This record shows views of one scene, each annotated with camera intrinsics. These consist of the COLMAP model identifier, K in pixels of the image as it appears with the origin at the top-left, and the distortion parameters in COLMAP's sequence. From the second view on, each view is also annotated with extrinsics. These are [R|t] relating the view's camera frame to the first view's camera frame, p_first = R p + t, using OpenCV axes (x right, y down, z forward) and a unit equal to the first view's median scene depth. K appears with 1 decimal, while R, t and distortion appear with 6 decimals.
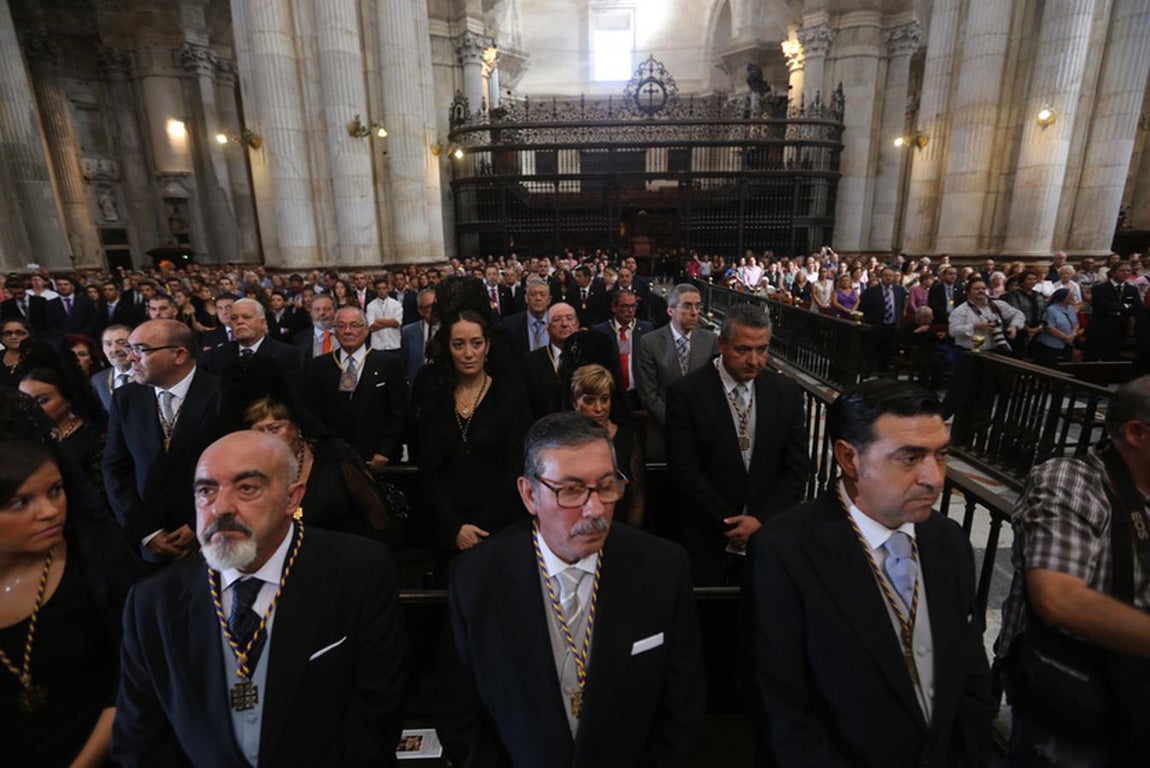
lens RADIAL K [[516.1, 0, 578.6], [0, 516.1, 378.2], [0, 0, 1]] dist [-0.034155, 0.008776]
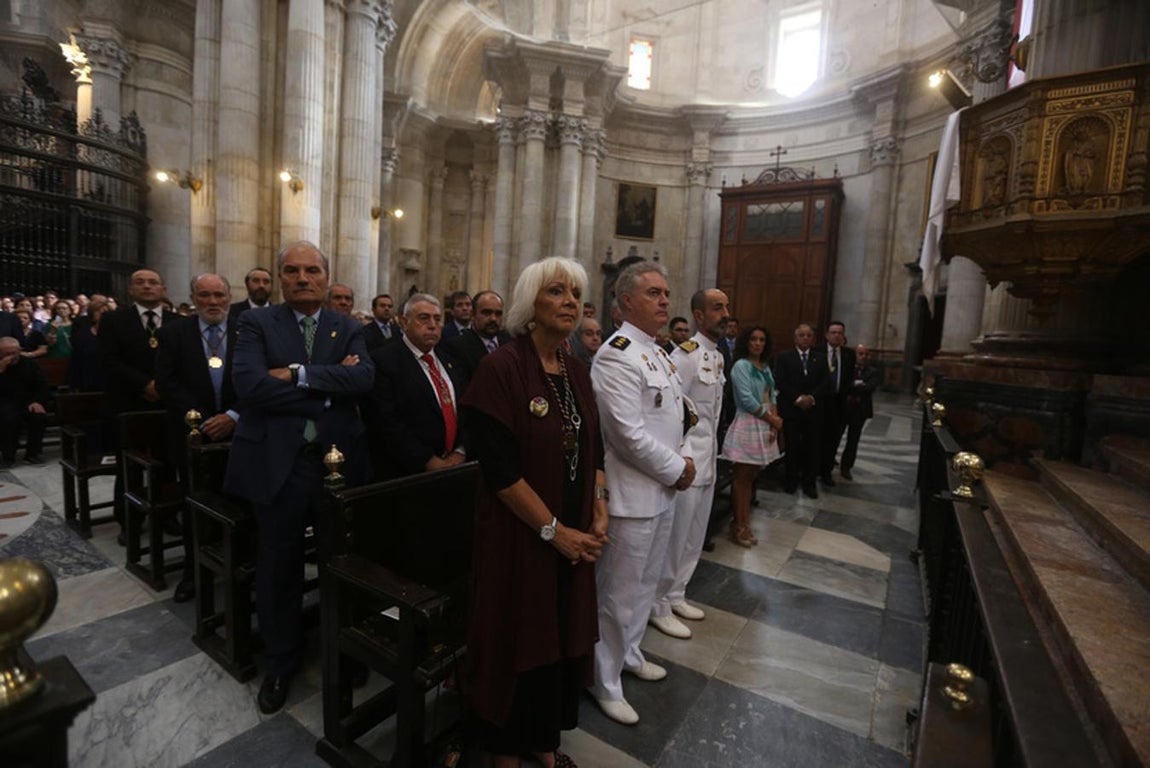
lens RADIAL K [[516.1, 0, 560.4], [0, 516.1, 375.2], [0, 0, 1]] dist [-0.034155, 0.008776]
pose [[0.552799, -0.017649, 0.833127, 0.197101], [0.139632, 0.987602, -0.071728, 0.023487], [-0.821532, 0.155983, 0.548410, 0.004856]]
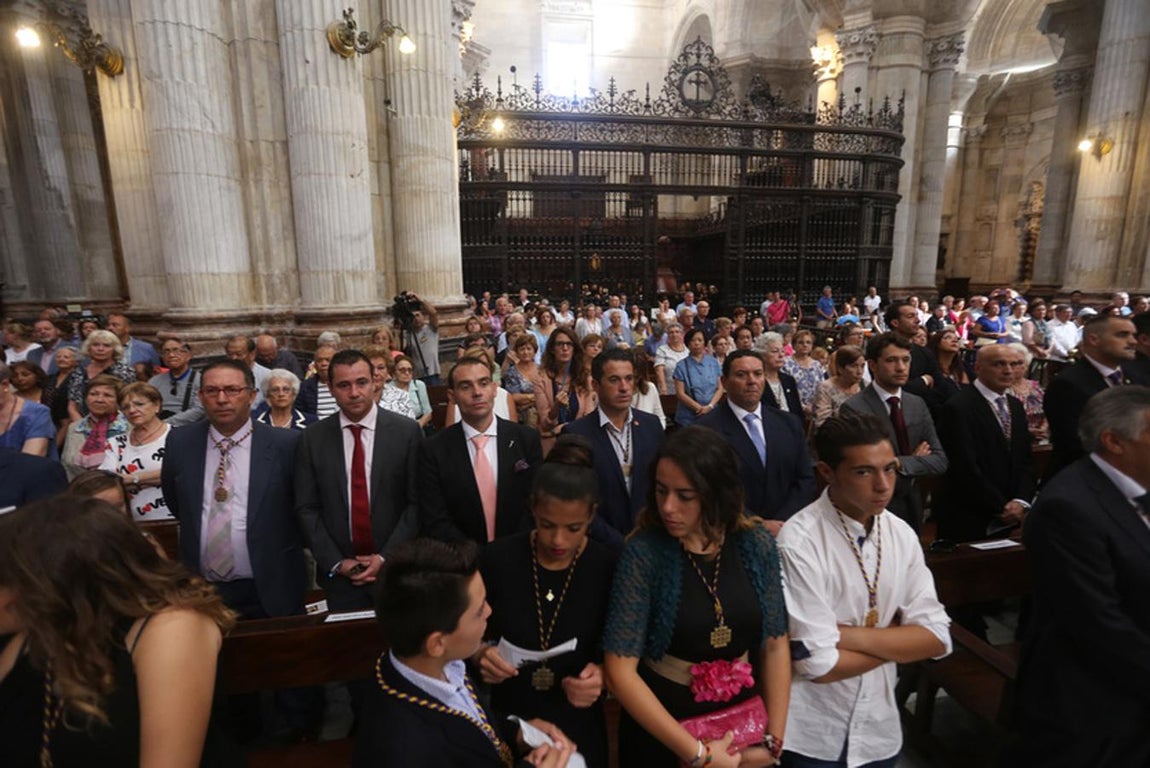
lens RADIAL K [[516.1, 0, 574.3], [0, 516.1, 377.4], [0, 0, 1]] dist [-0.034155, 0.008776]
pose [[0.983868, -0.027411, 0.176783, -0.187274], [0.039008, 0.997285, -0.062463, -0.073249], [-0.174591, 0.068351, 0.982266, 0.299177]]
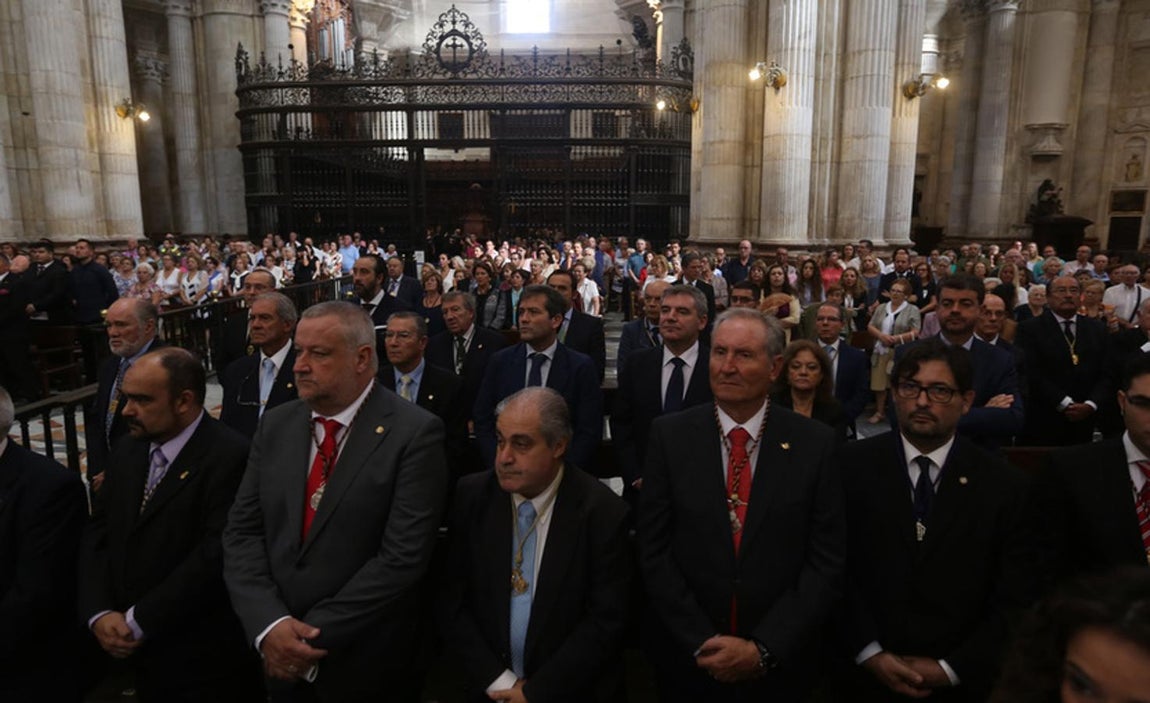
lens RADIAL K [[630.6, 0, 588.6], [0, 630.6, 326.6], [0, 0, 1]] dist [-0.041633, 0.012262]
pose [[0.999686, 0.021802, -0.012331, 0.380238], [-0.022793, 0.995955, -0.086919, -0.010980], [0.010386, 0.087173, 0.996139, 0.007836]]
